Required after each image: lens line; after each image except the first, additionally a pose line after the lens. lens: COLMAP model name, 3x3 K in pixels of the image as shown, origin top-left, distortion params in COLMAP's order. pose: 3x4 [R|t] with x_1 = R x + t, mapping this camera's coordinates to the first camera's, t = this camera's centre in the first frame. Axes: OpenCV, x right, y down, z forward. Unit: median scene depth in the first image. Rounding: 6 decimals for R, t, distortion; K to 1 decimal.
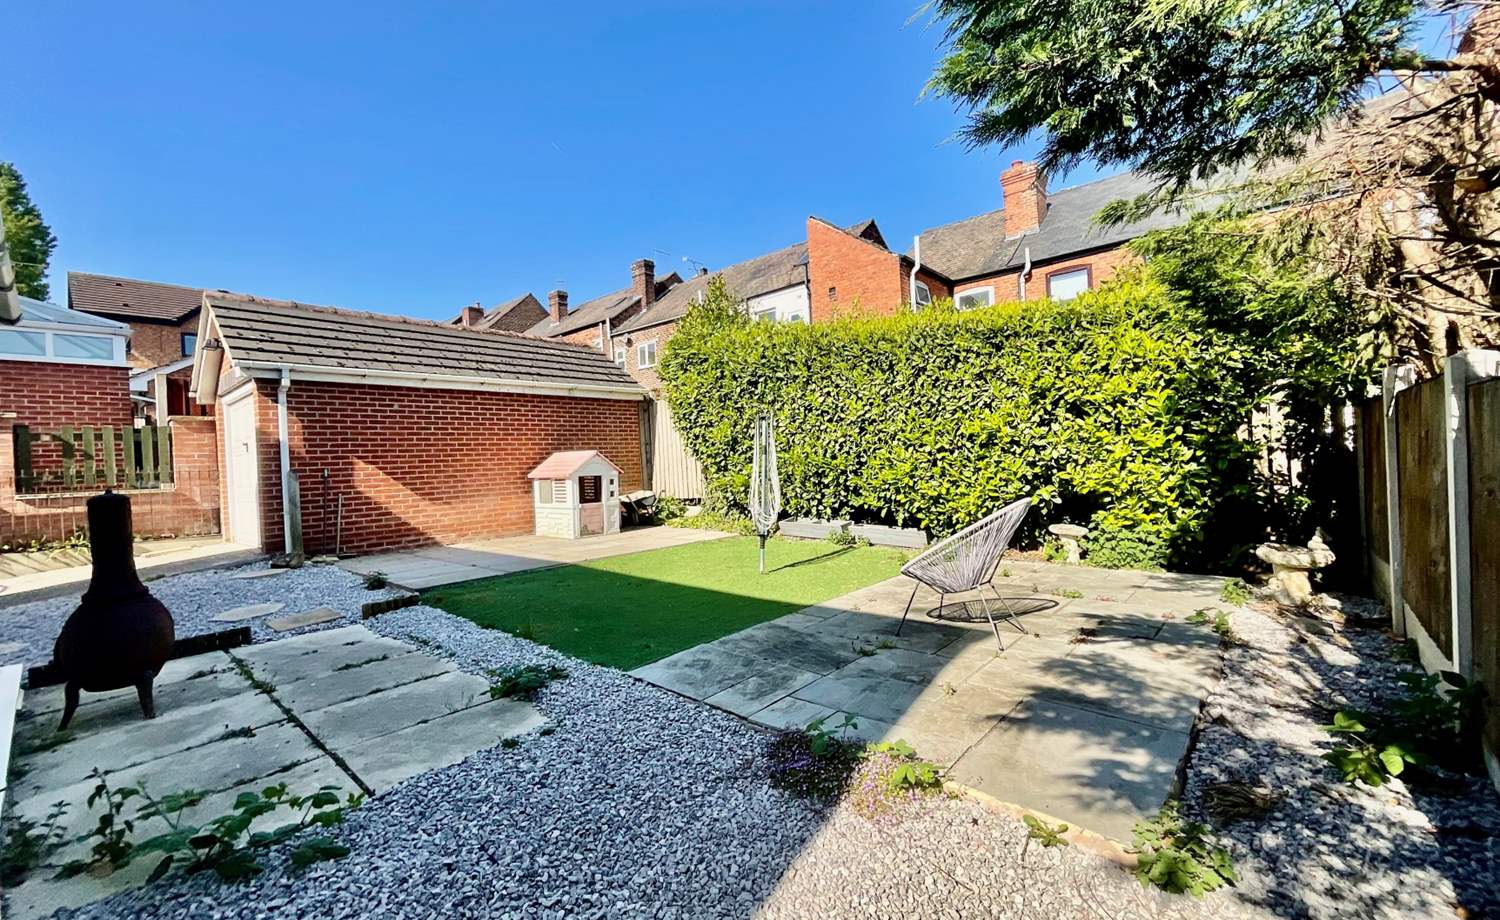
lens RADIAL K [[591.2, 0, 747.0], [0, 591.2, 460.6], [0, 0, 1]] dist [0.001829, 0.000416]
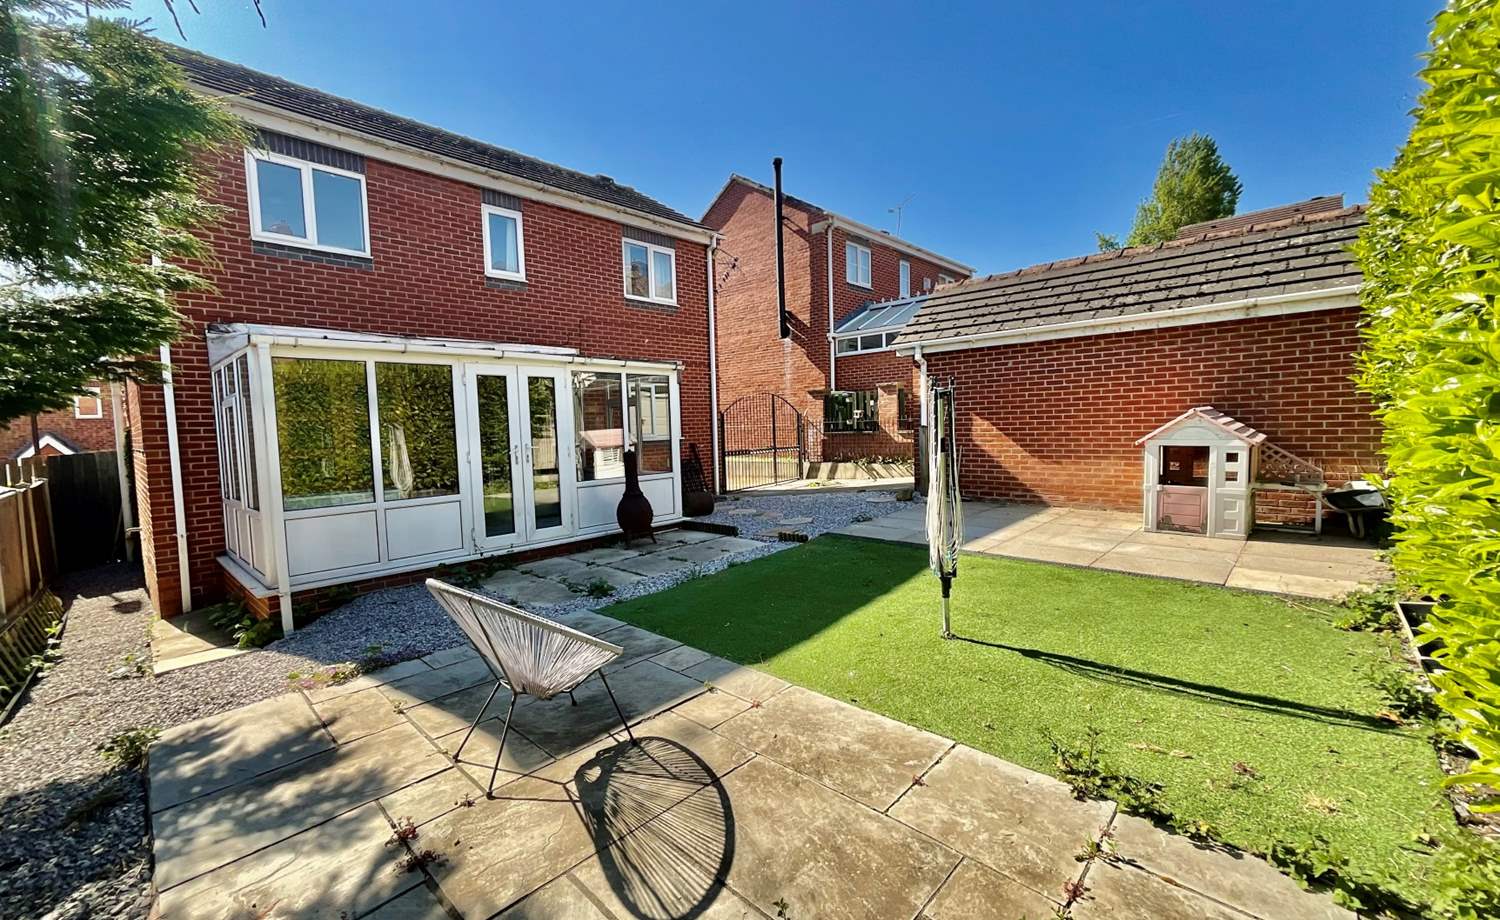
lens RADIAL K [[591.2, 0, 747.0], [0, 591.2, 460.6], [0, 0, 1]] dist [0.001829, 0.000416]
pose [[-0.015123, 0.109566, -0.993864, 0.521781], [0.034029, 0.993459, 0.109004, -0.060512], [0.999306, -0.032171, -0.018752, 0.642064]]
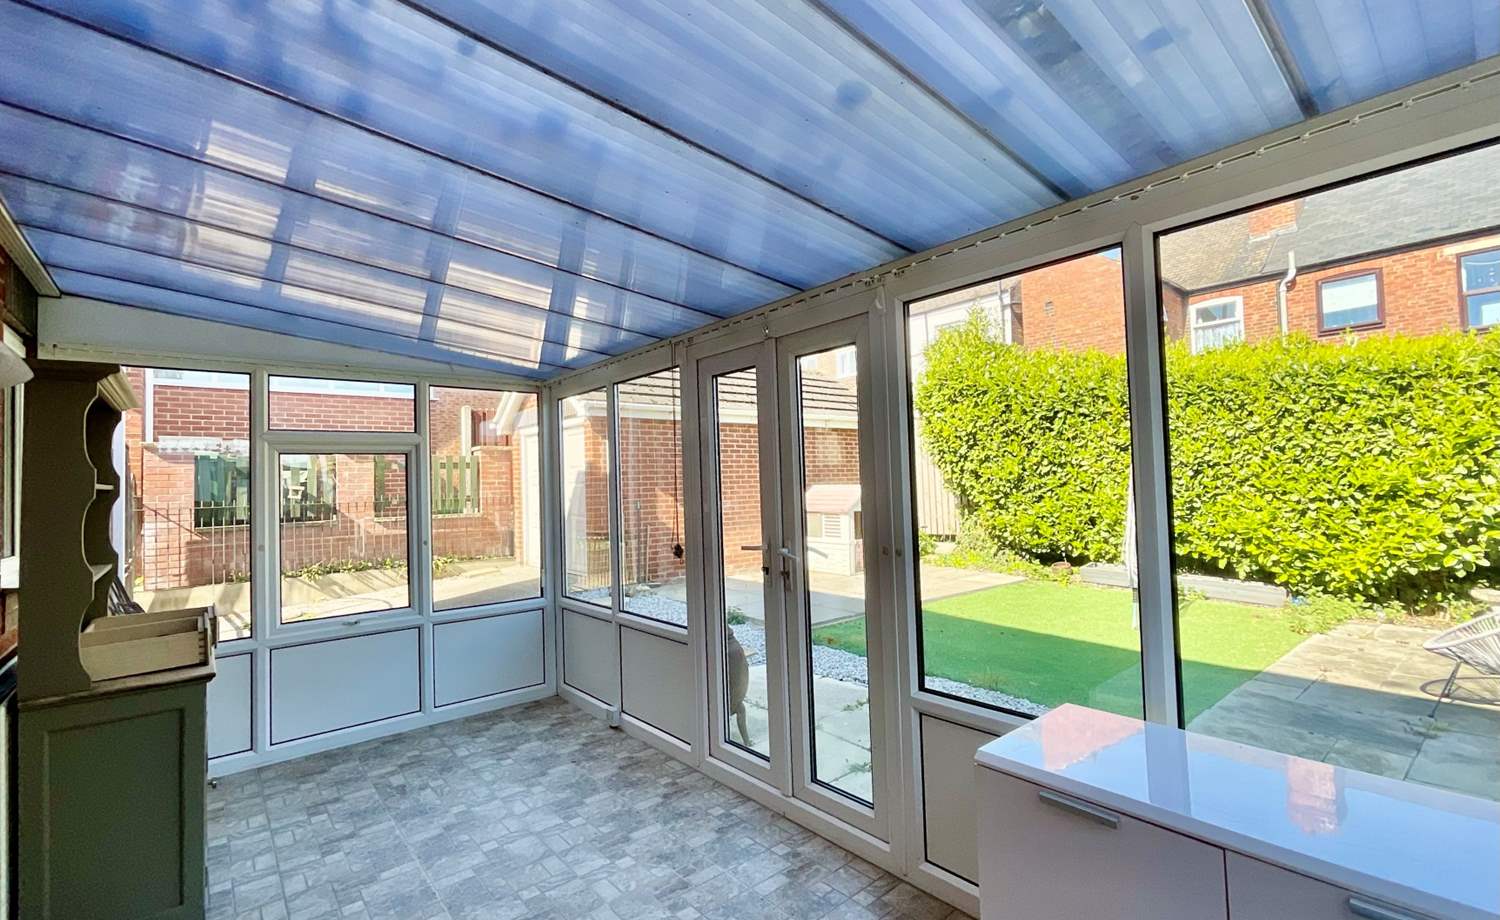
lens RADIAL K [[642.3, 0, 750.2], [0, 642.3, 462.8], [0, 0, 1]] dist [0.002036, 0.000586]
pose [[0.988451, 0.015563, -0.150741, -0.365613], [-0.018669, 0.999641, -0.019211, -0.037582], [0.150388, 0.021804, 0.988387, -0.103670]]
